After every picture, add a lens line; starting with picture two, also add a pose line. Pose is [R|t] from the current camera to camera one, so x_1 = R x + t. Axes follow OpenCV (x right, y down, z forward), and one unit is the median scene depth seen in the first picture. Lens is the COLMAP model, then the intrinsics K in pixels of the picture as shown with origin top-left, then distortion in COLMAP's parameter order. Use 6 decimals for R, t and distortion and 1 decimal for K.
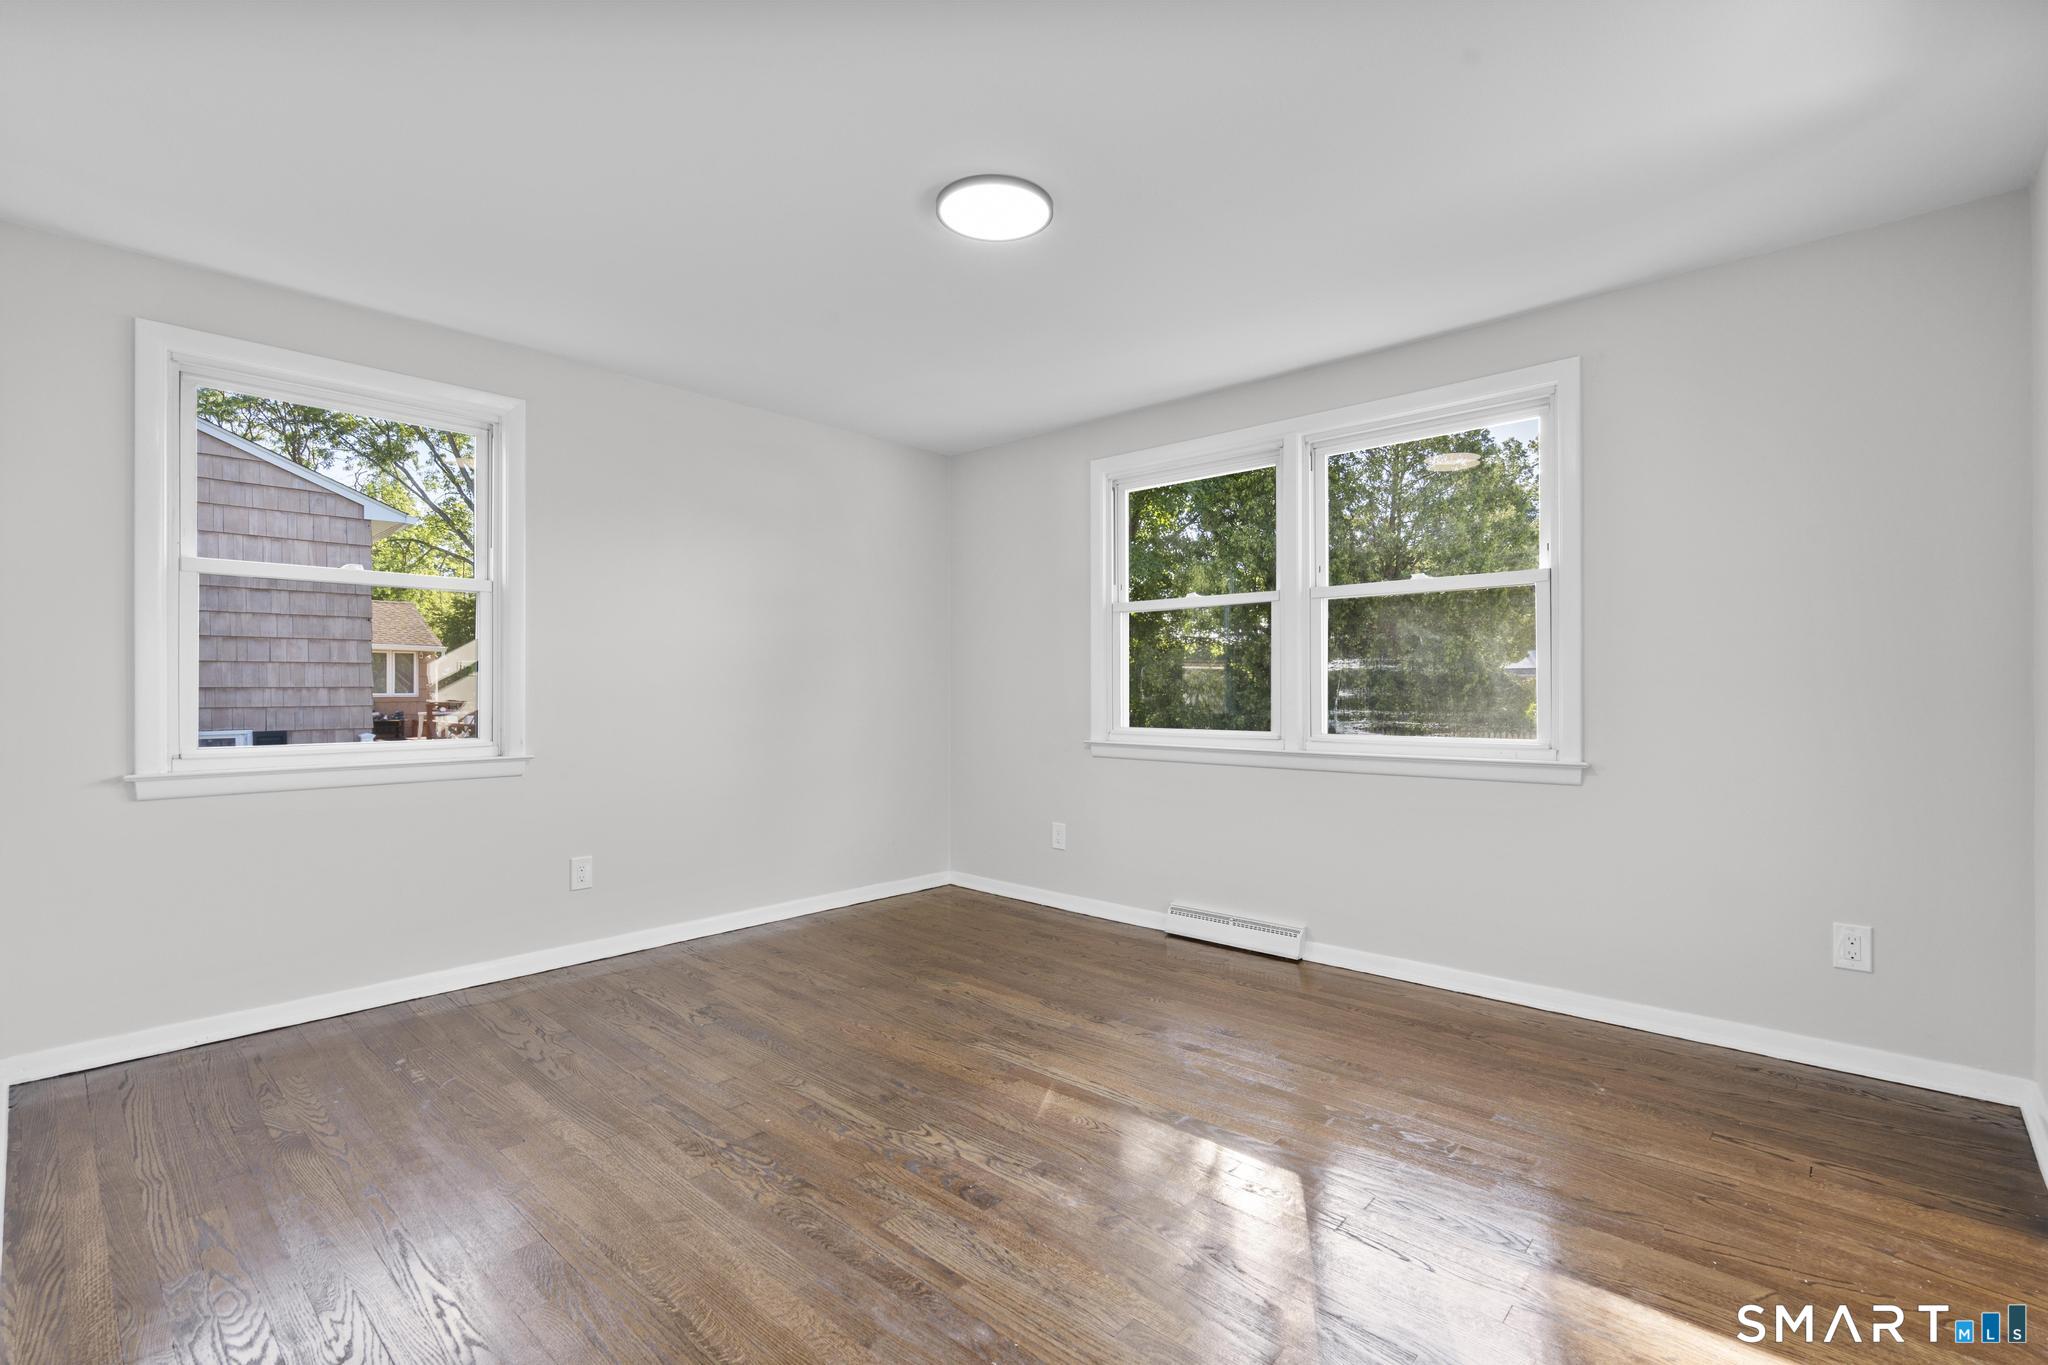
lens RADIAL K [[912.4, 0, 1026.3], [0, 912.4, 684.6], [0, 0, 1]] dist [-0.007732, 0.001171]
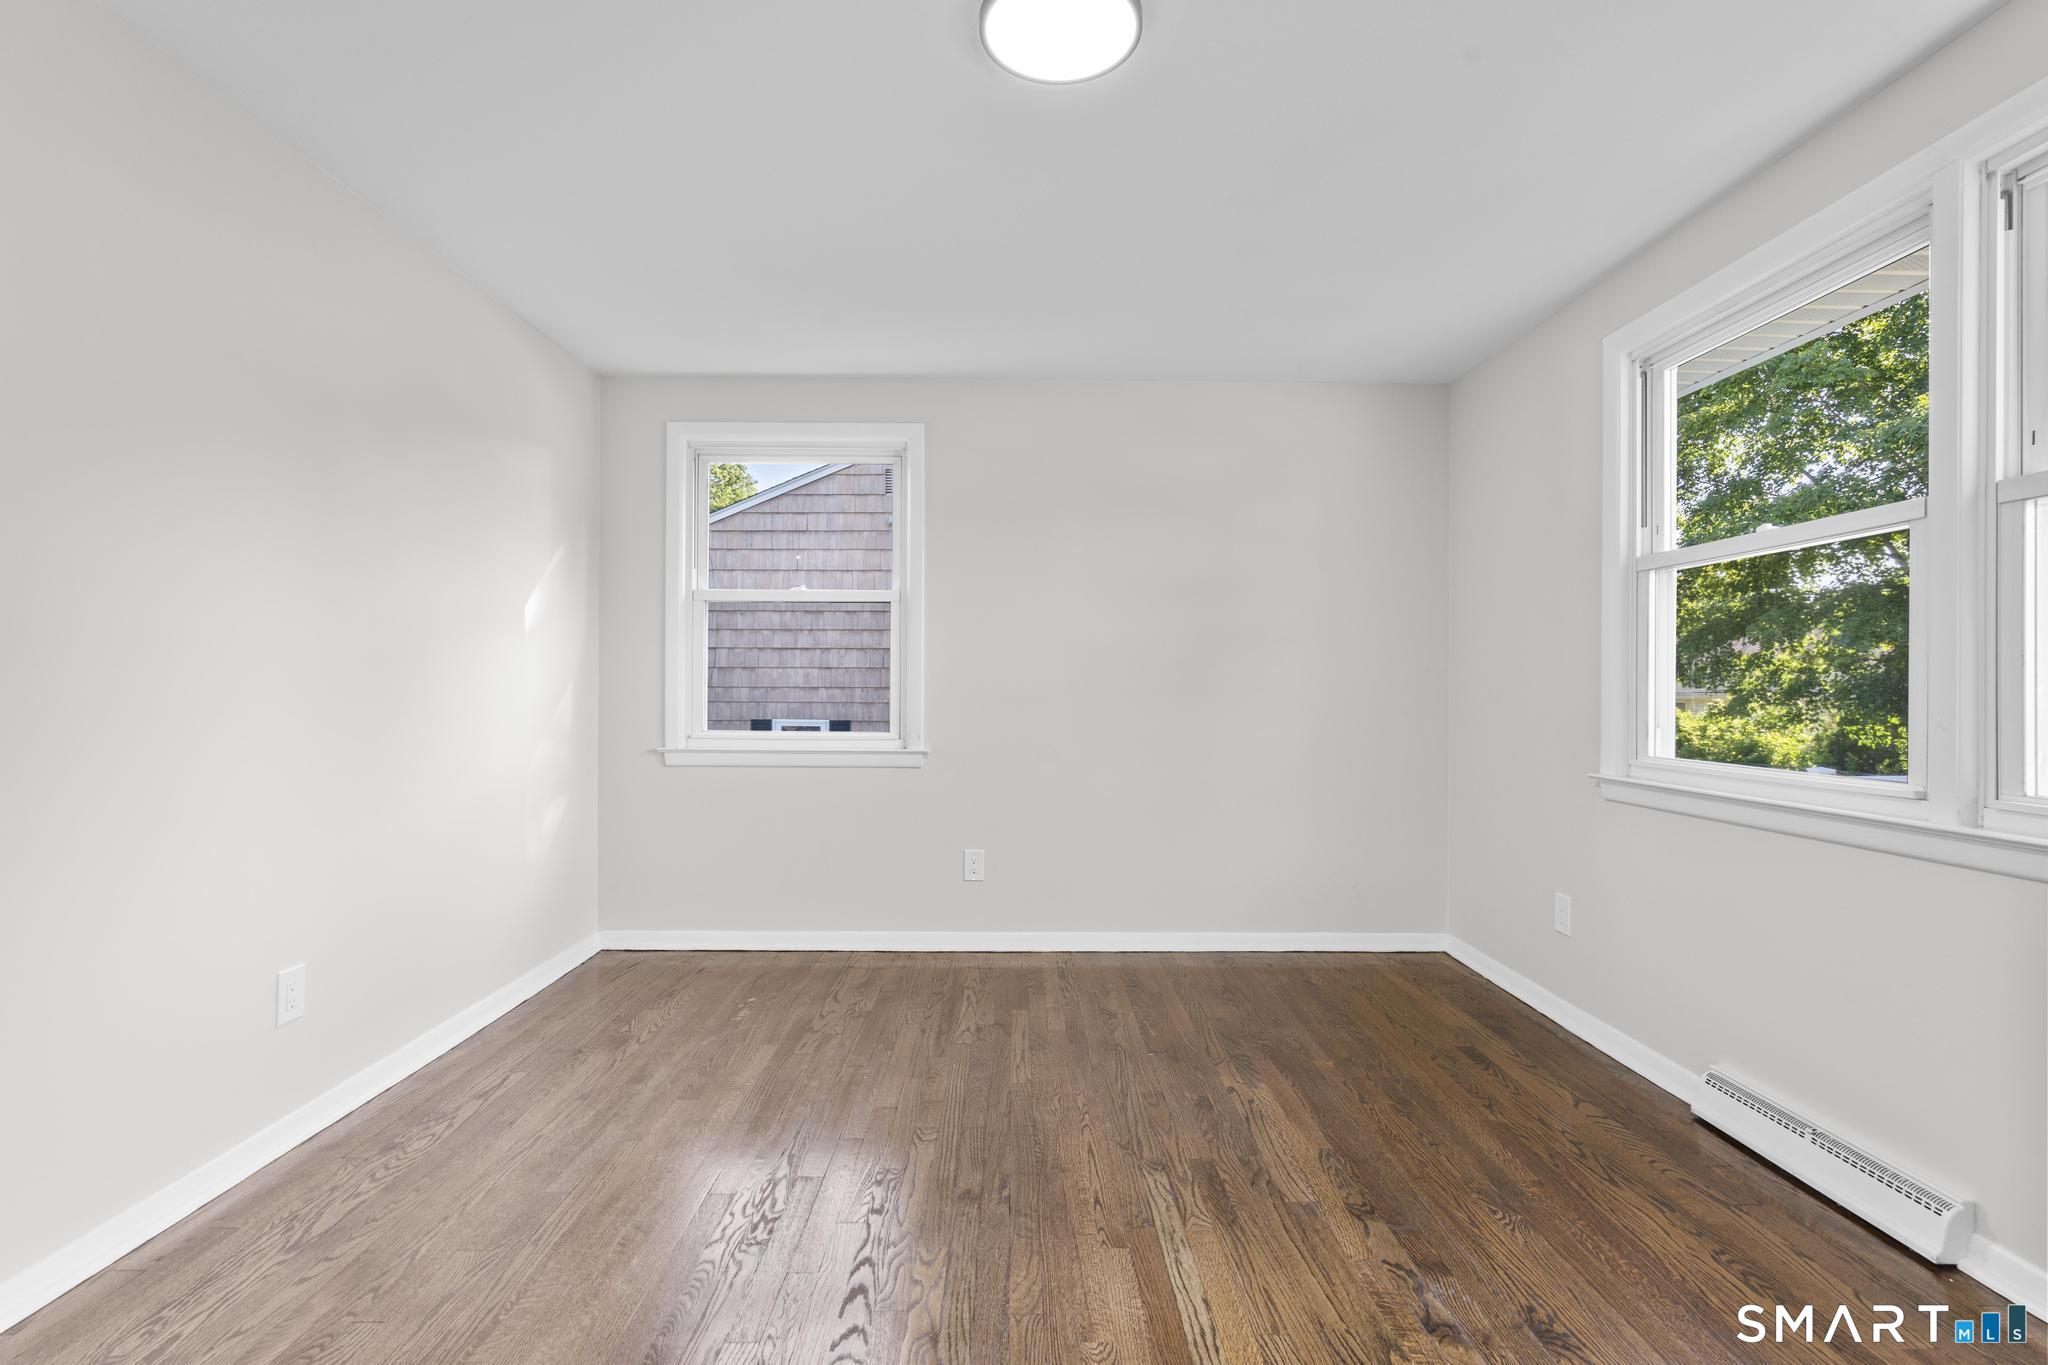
lens RADIAL K [[912.4, 0, 1026.3], [0, 912.4, 684.6], [0, 0, 1]] dist [-0.007732, 0.001171]
pose [[0.685504, 0.001443, -0.728067, 0.360771], [-0.005369, 0.999981, -0.003074, 0.002824], [0.728049, 0.006016, 0.685499, 0.371593]]
